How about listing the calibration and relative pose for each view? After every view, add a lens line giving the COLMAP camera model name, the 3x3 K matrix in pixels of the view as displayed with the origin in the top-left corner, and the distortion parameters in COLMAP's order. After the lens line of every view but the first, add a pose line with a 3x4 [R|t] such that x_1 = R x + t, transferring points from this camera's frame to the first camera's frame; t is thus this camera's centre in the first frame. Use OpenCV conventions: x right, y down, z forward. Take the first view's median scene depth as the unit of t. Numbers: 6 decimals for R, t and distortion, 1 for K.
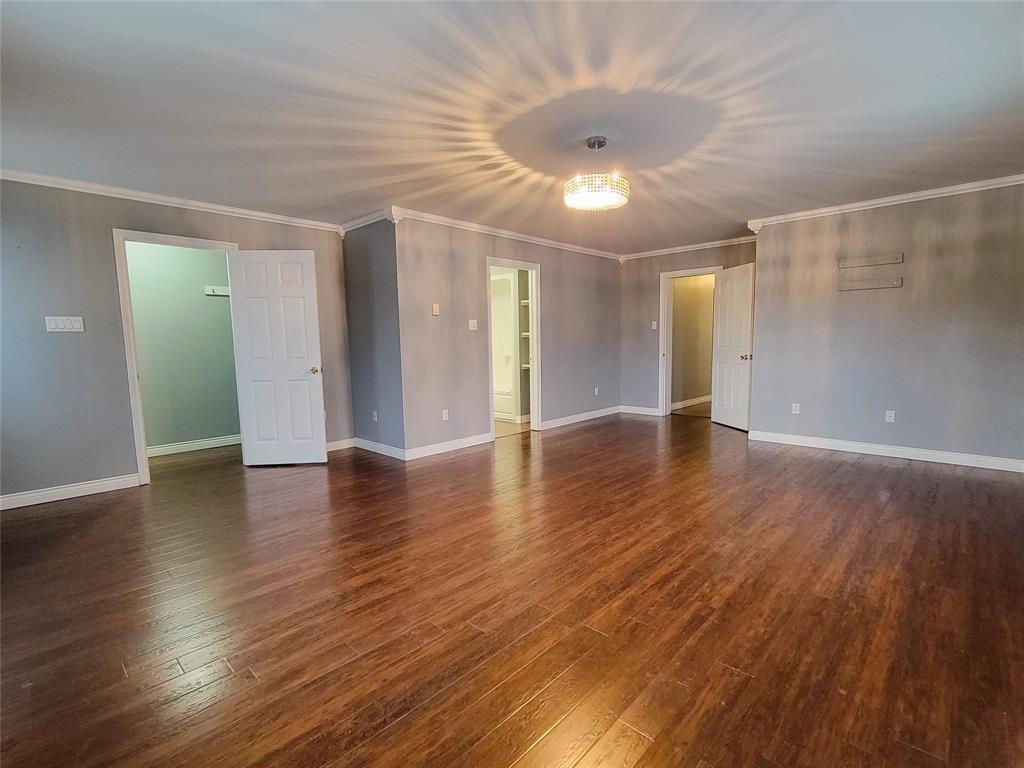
lens RADIAL K [[481.9, 0, 520.4], [0, 481.9, 391.8], [0, 0, 1]] dist [-0.000977, -0.000405]
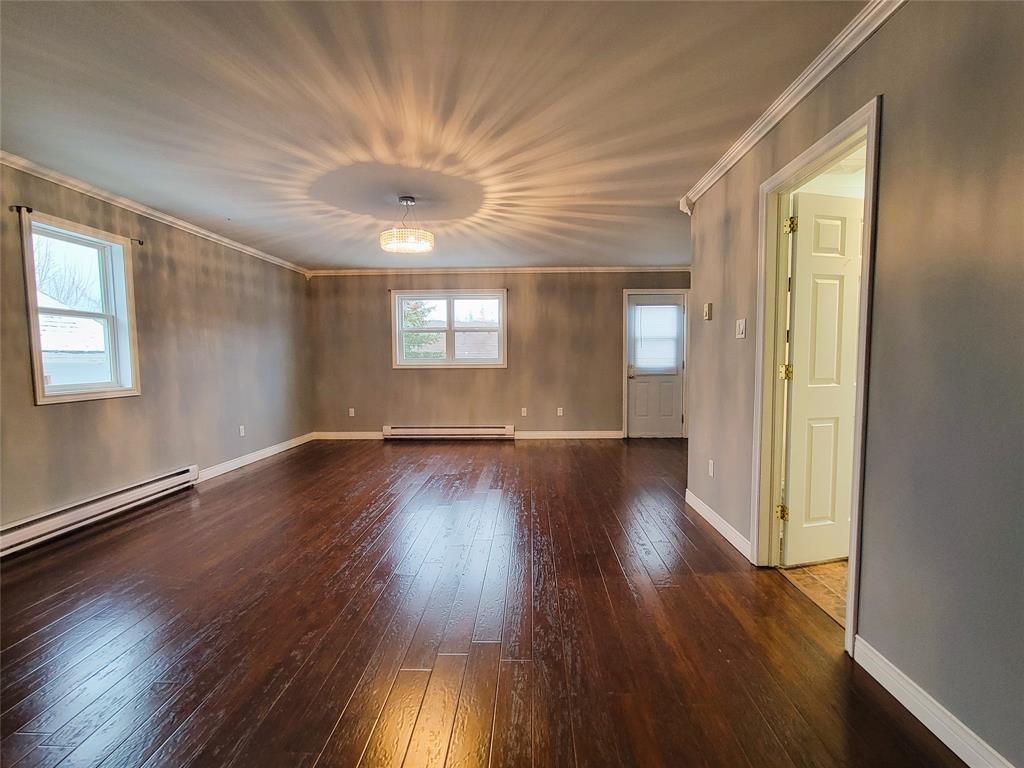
lens RADIAL K [[481.9, 0, 520.4], [0, 481.9, 391.8], [0, 0, 1]] dist [-0.000977, -0.000405]
pose [[-0.744563, 0.067817, -0.664099, 0.808675], [-0.051739, 0.985971, 0.158694, -0.246433], [0.665544, 0.152518, -0.730609, 2.206175]]
